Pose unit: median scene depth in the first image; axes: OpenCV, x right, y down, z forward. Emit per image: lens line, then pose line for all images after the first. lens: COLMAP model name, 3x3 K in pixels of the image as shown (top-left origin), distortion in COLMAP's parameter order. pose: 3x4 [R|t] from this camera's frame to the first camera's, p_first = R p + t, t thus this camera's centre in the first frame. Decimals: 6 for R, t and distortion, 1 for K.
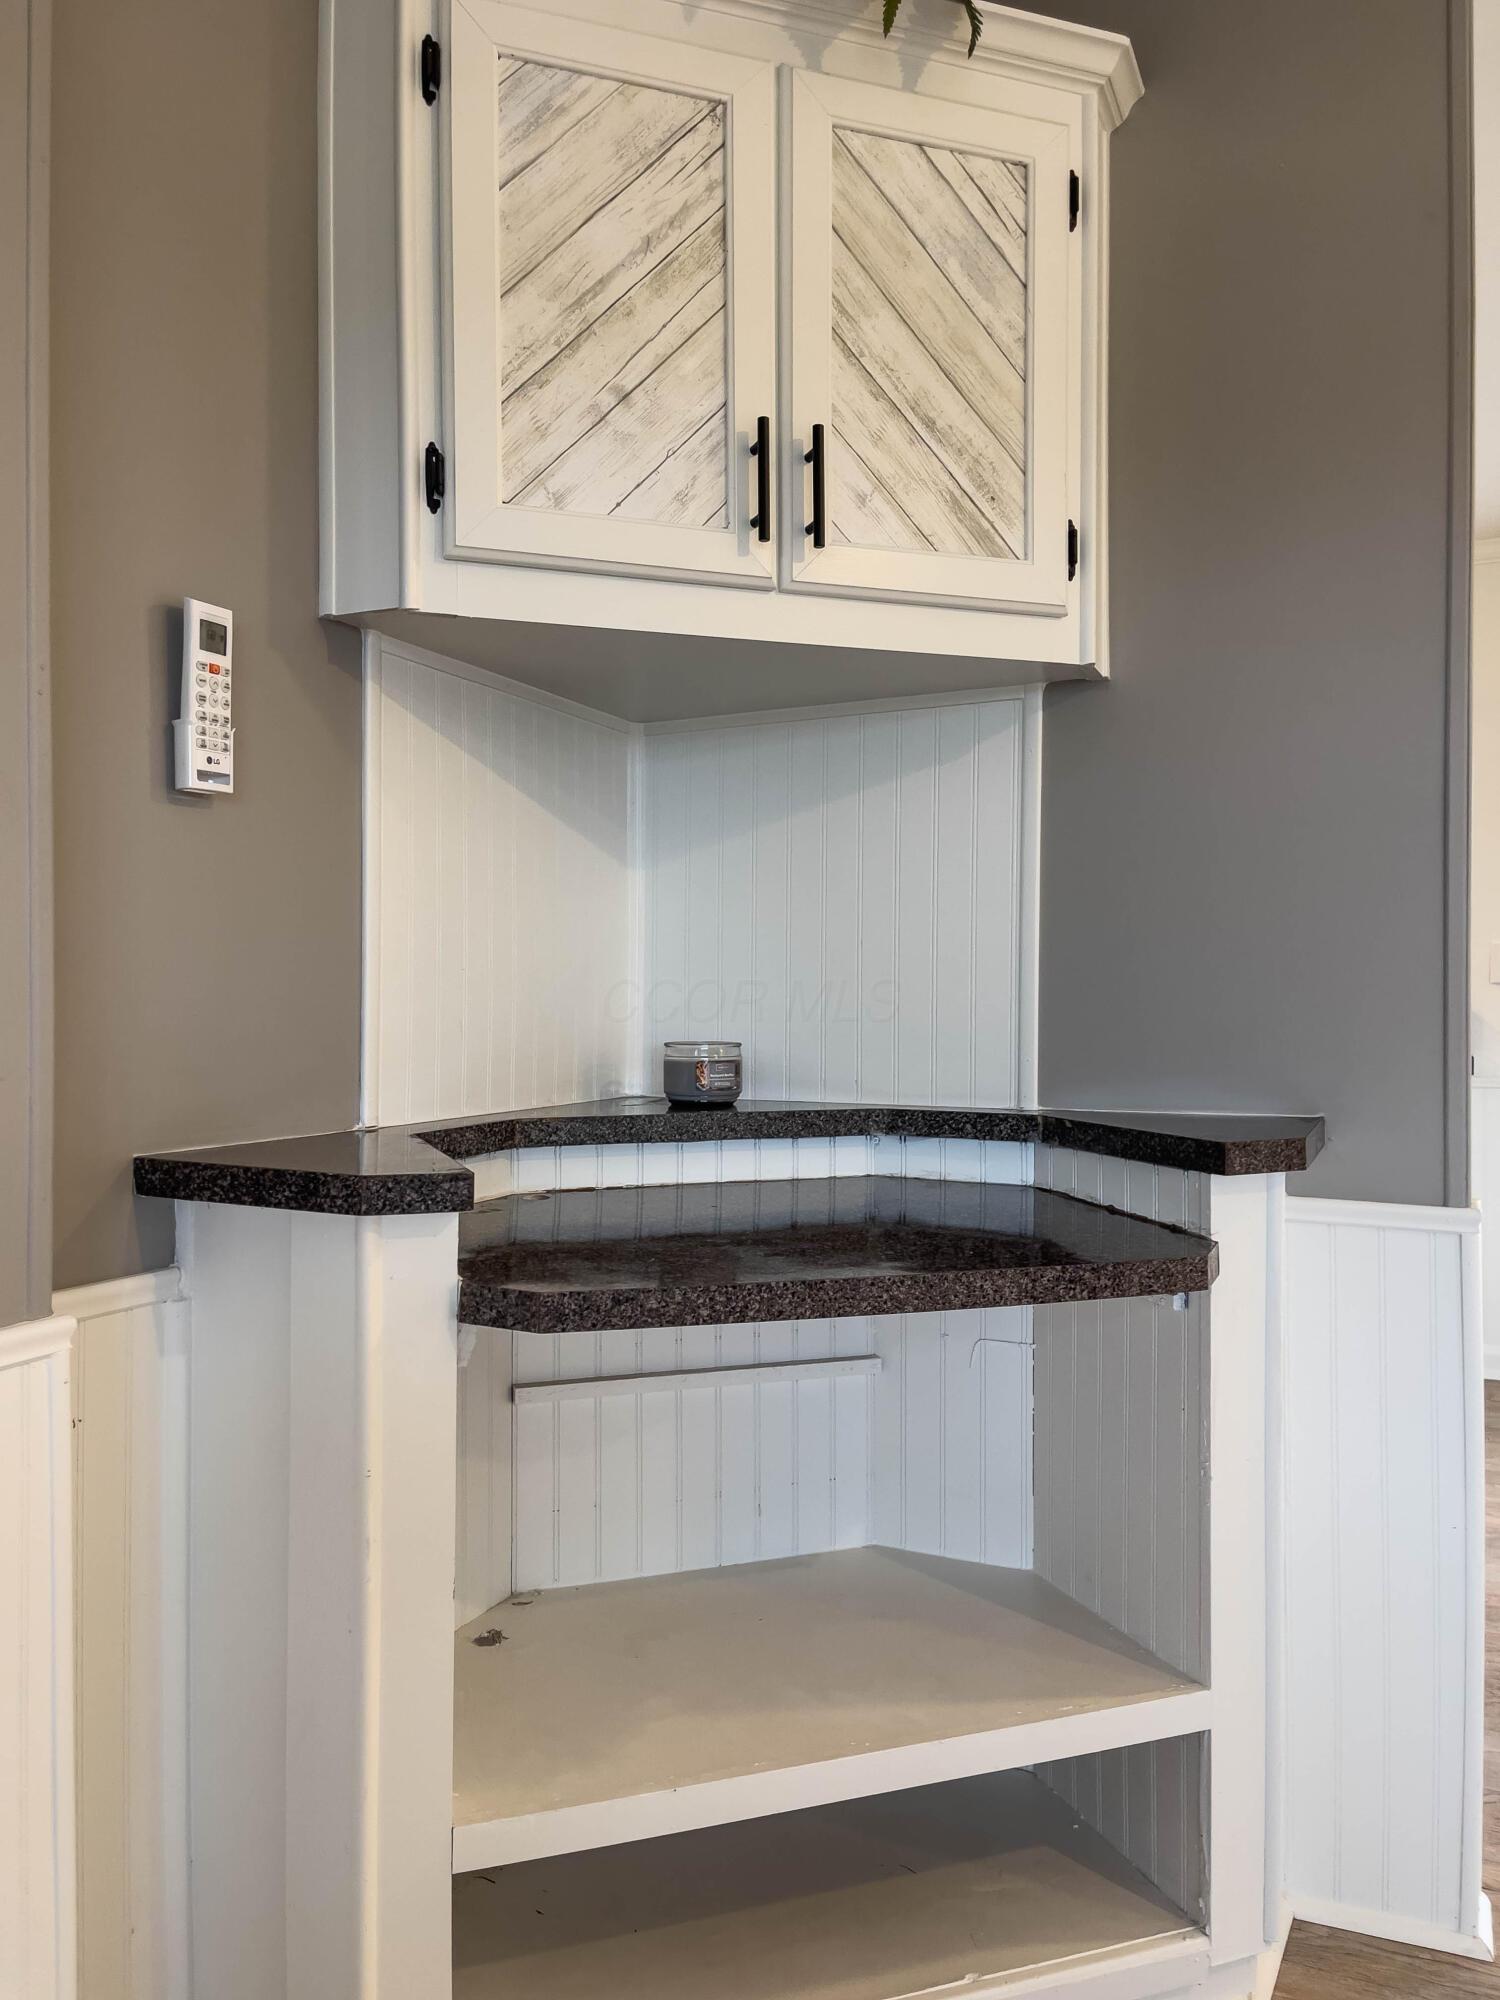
lens RADIAL K [[1508.3, 0, 750.0], [0, 1508.3, 1000.0], [0, 0, 1]] dist [0.077865, -0.089614]
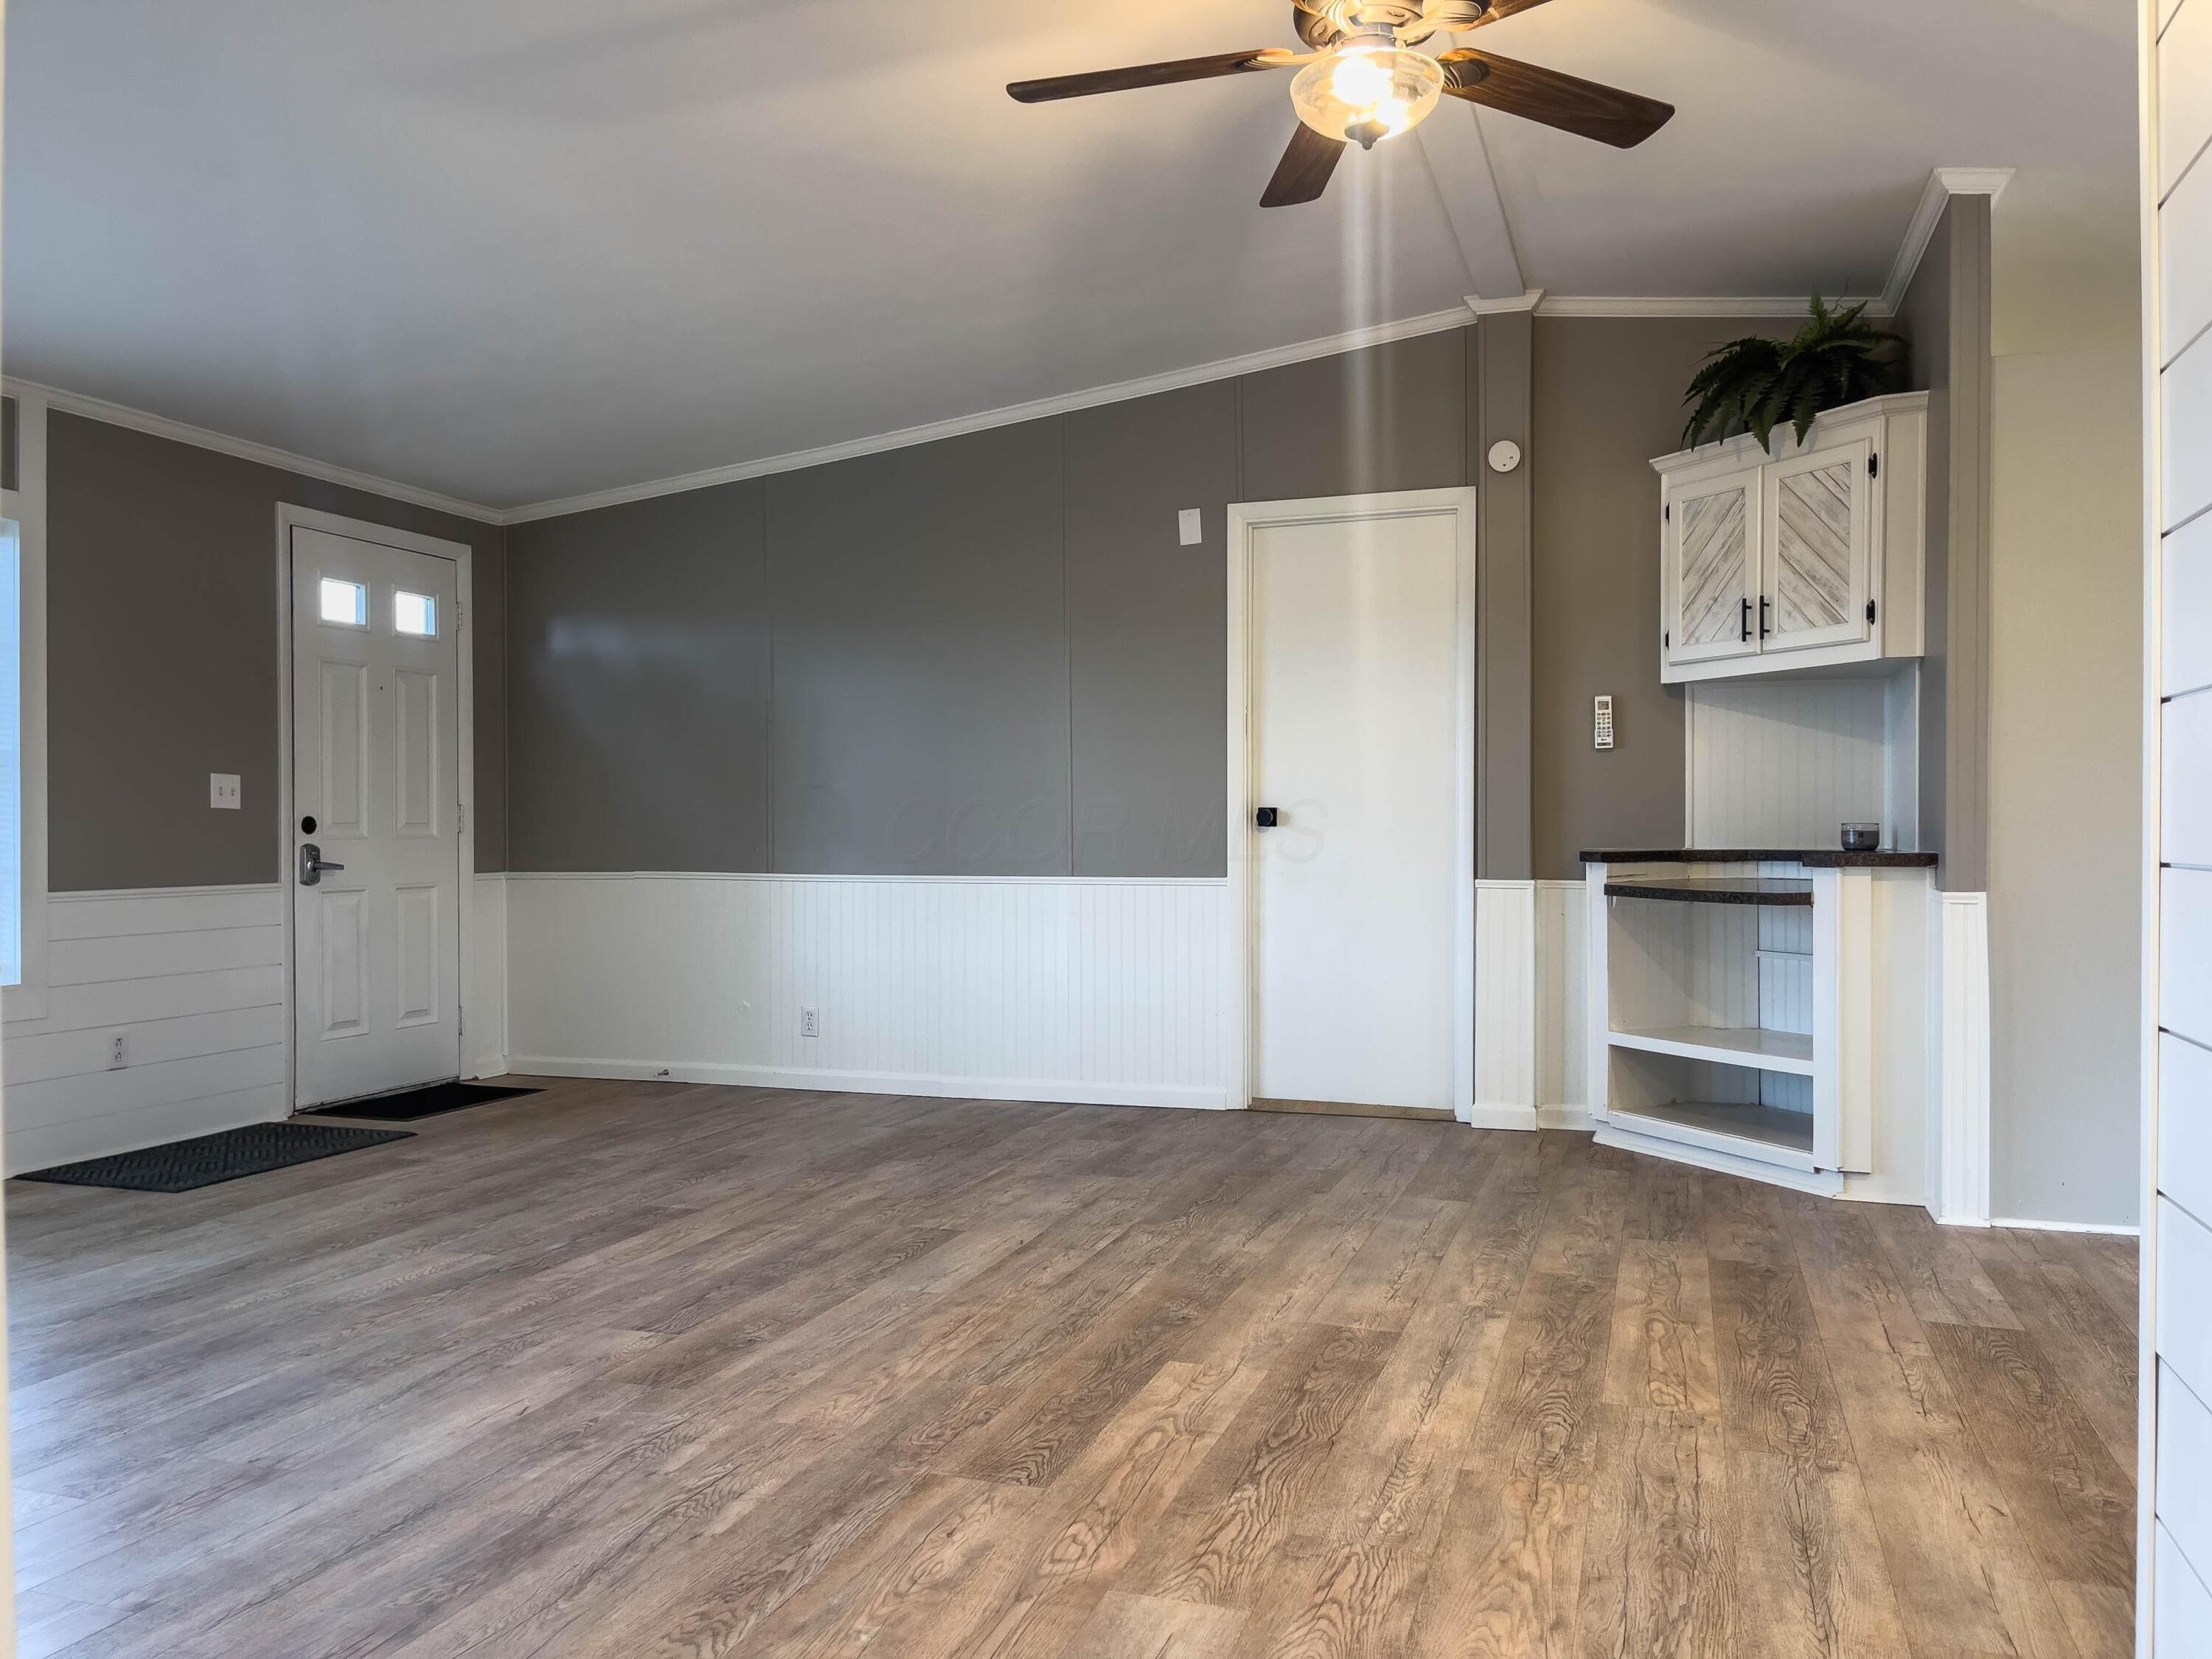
lens RADIAL K [[1660.8, 0, 1101.0], [0, 1660.8, 842.1], [0, 0, 1]] dist [0.077824, -0.074628]
pose [[0.120294, 0.009432, -0.992694, 2.950472], [0.001849, 0.999951, 0.009725, 0.037565], [0.992737, -0.003005, 0.120270, -0.561202]]
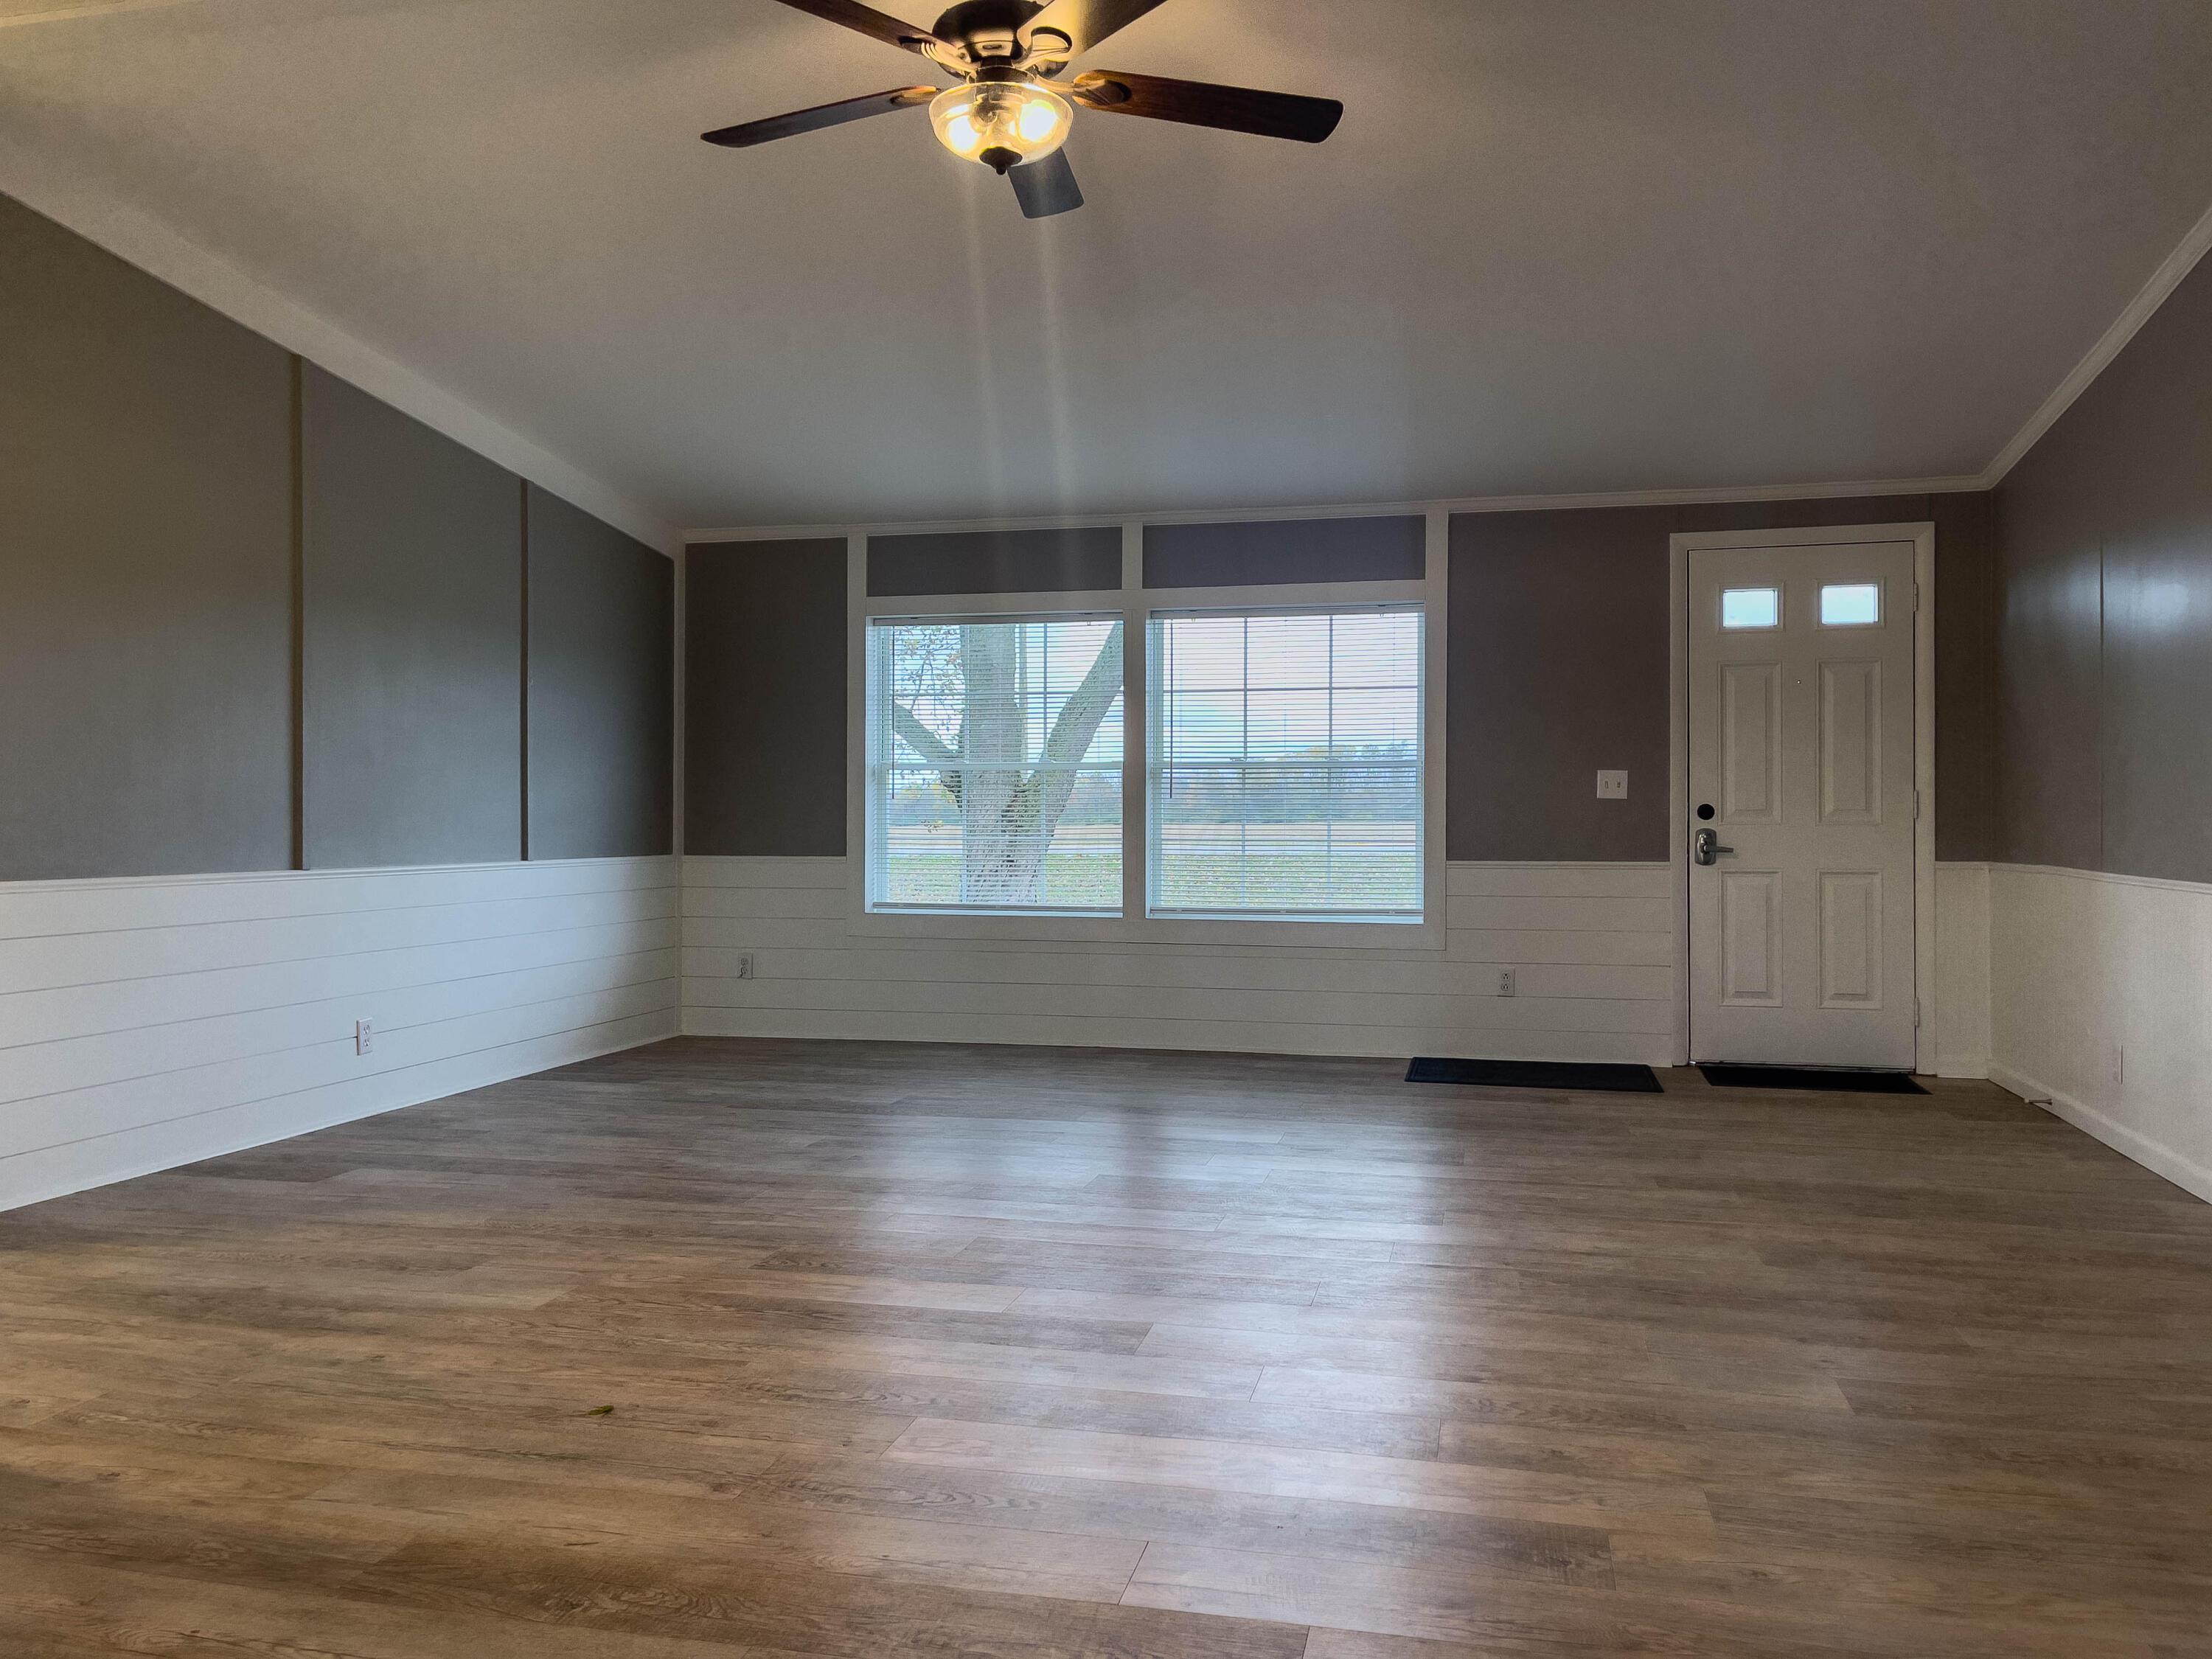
lens RADIAL K [[1668.1, 0, 1109.5], [0, 1668.1, 819.0], [0, 0, 1]] dist [0.077865, -0.089614]
pose [[-0.975252, 0.002782, -0.221081, 1.424117], [0.002546, 0.999996, 0.001353, 0.041086], [0.221083, 0.000757, -0.975255, 1.912380]]
